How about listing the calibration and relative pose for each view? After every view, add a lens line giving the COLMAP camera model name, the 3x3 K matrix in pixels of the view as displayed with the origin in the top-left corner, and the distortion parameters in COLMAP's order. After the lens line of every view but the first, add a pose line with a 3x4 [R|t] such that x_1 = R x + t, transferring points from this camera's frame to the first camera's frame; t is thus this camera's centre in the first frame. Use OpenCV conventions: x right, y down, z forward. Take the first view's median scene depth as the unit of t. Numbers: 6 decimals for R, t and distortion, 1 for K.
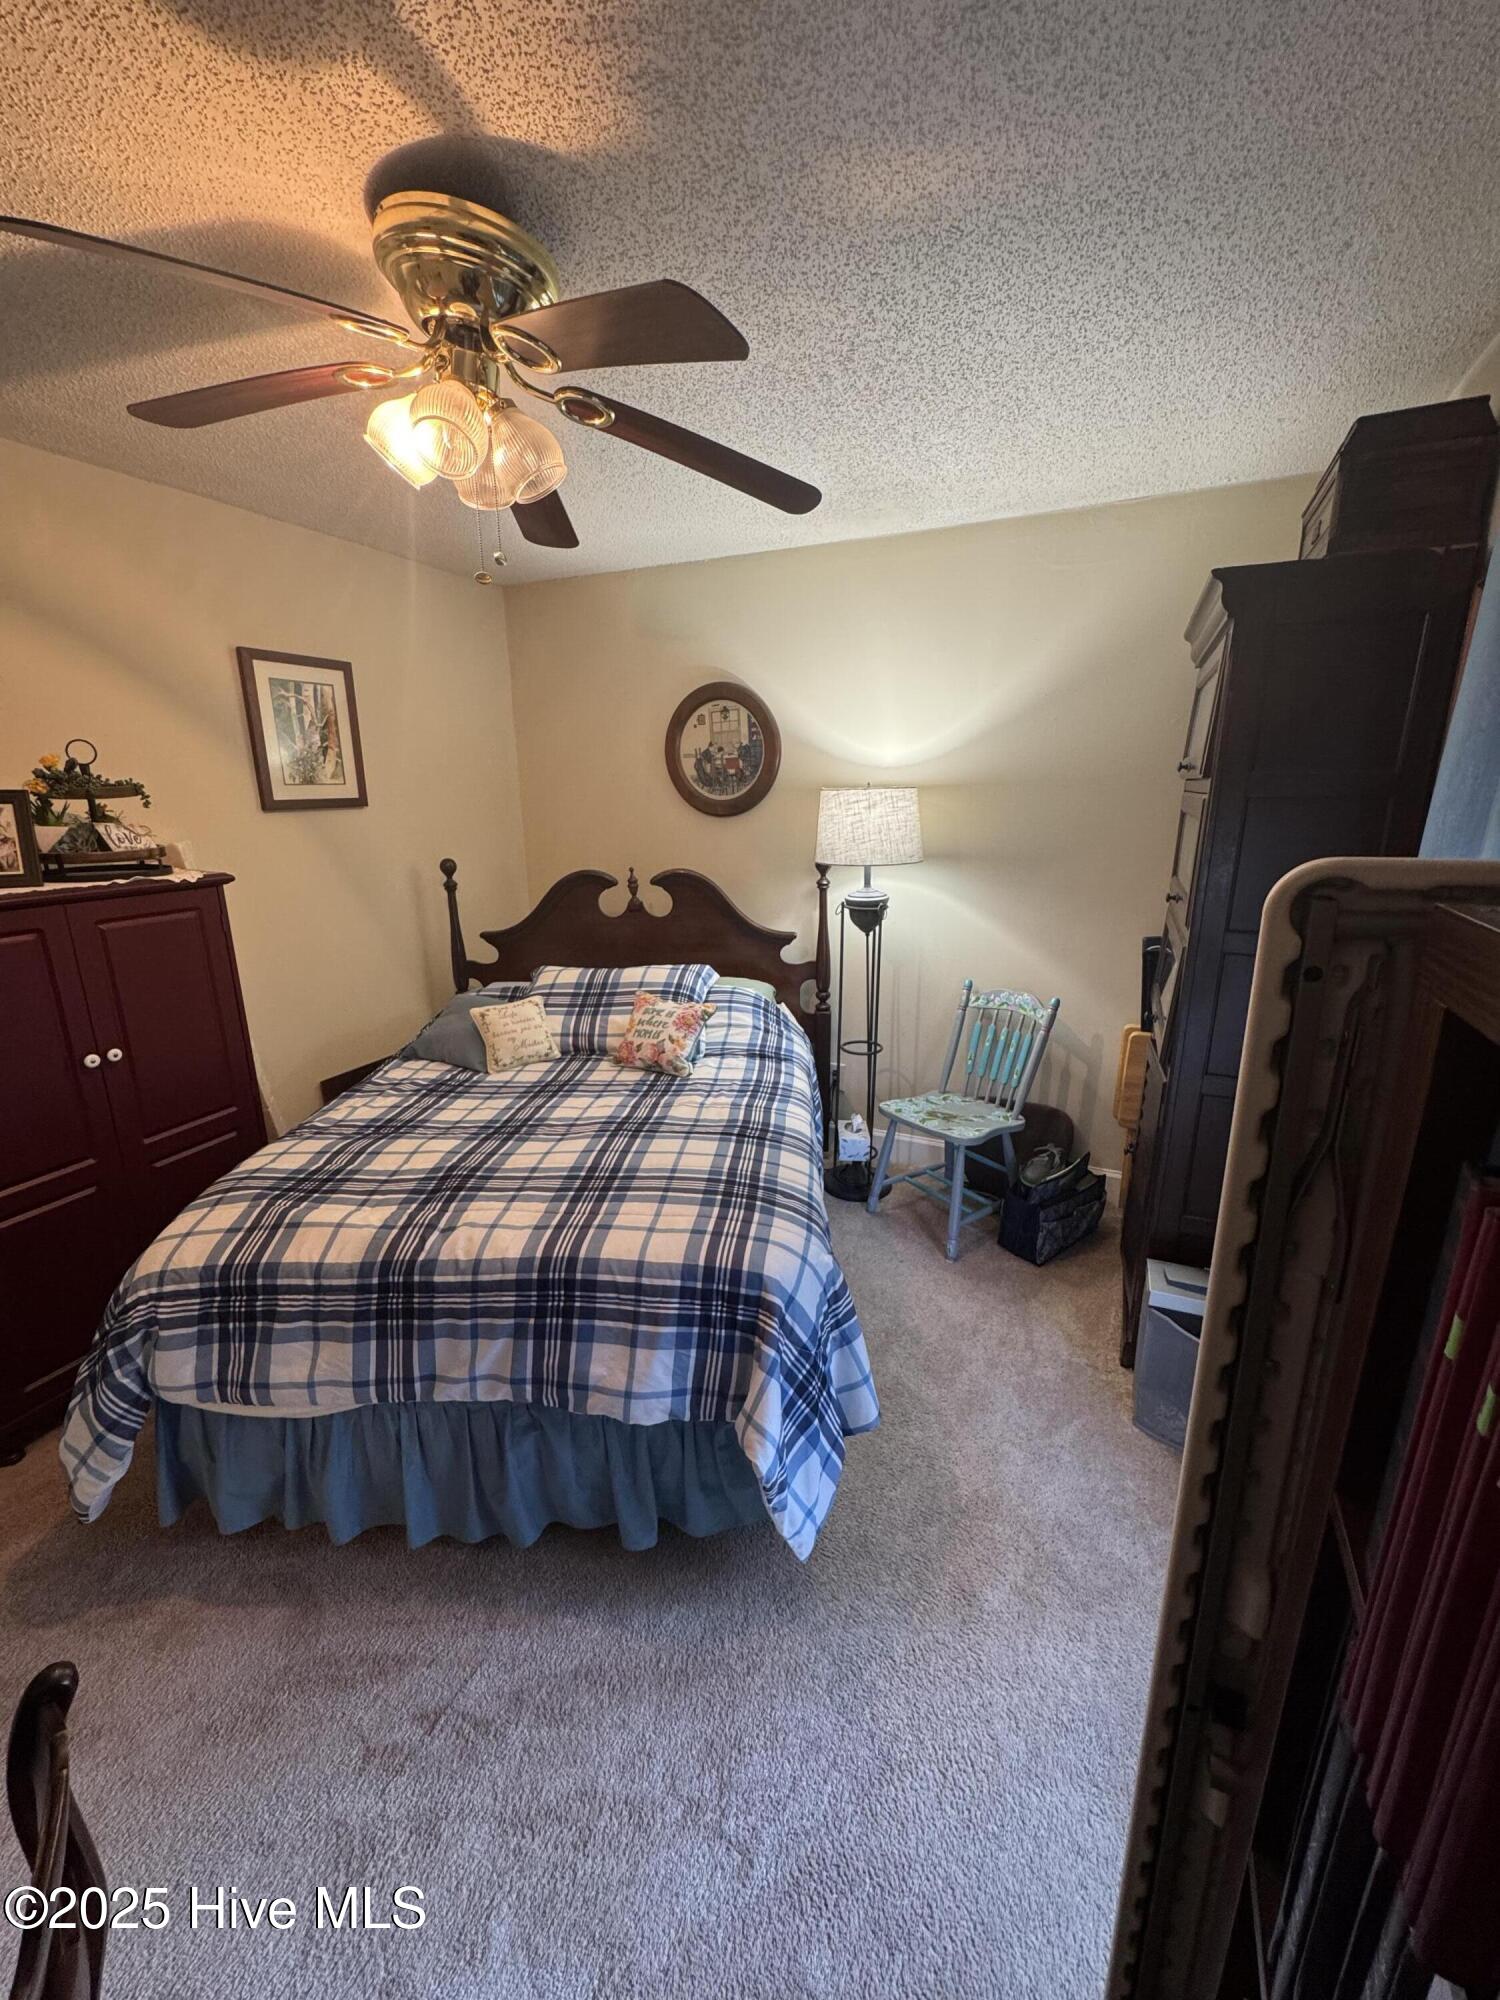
lens RADIAL K [[799.0, 0, 750.9], [0, 799.0, 1003.3], [0, 0, 1]] dist [-0.003087, 0.000487]
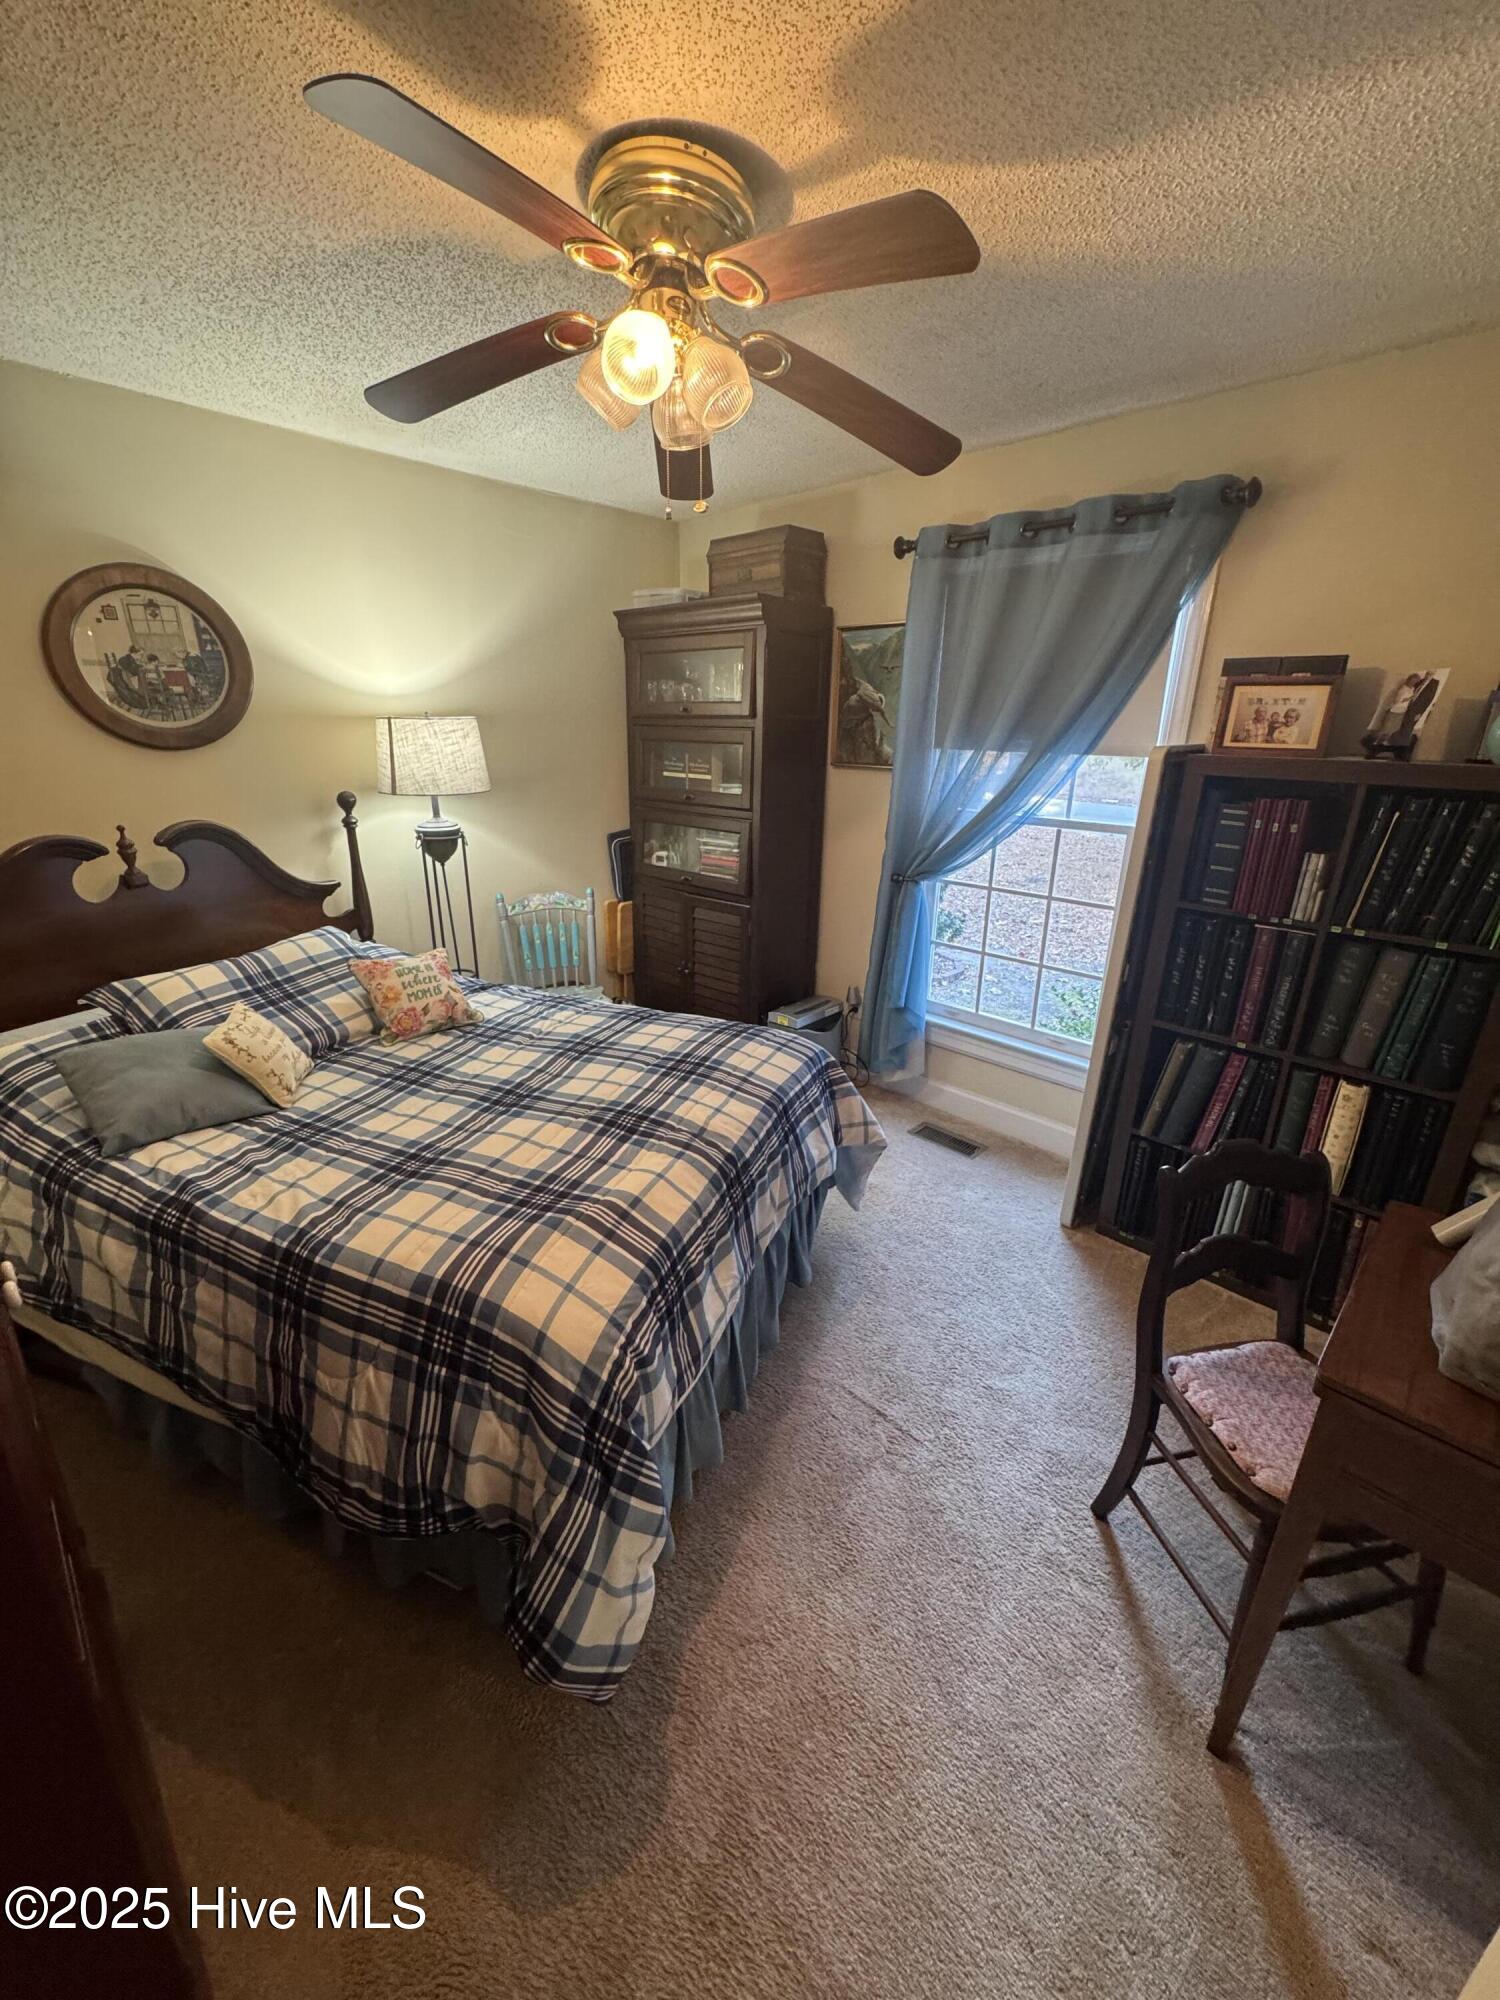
lens RADIAL K [[799.0, 0, 749.3], [0, 799.0, 1006.2], [0, 0, 1]] dist [-0.003087, 0.000487]
pose [[0.326367, -0.299260, 0.896620, -0.705537], [0.227788, 0.945506, 0.232662, -0.063682], [-0.917386, 0.128306, 0.376750, 0.280893]]
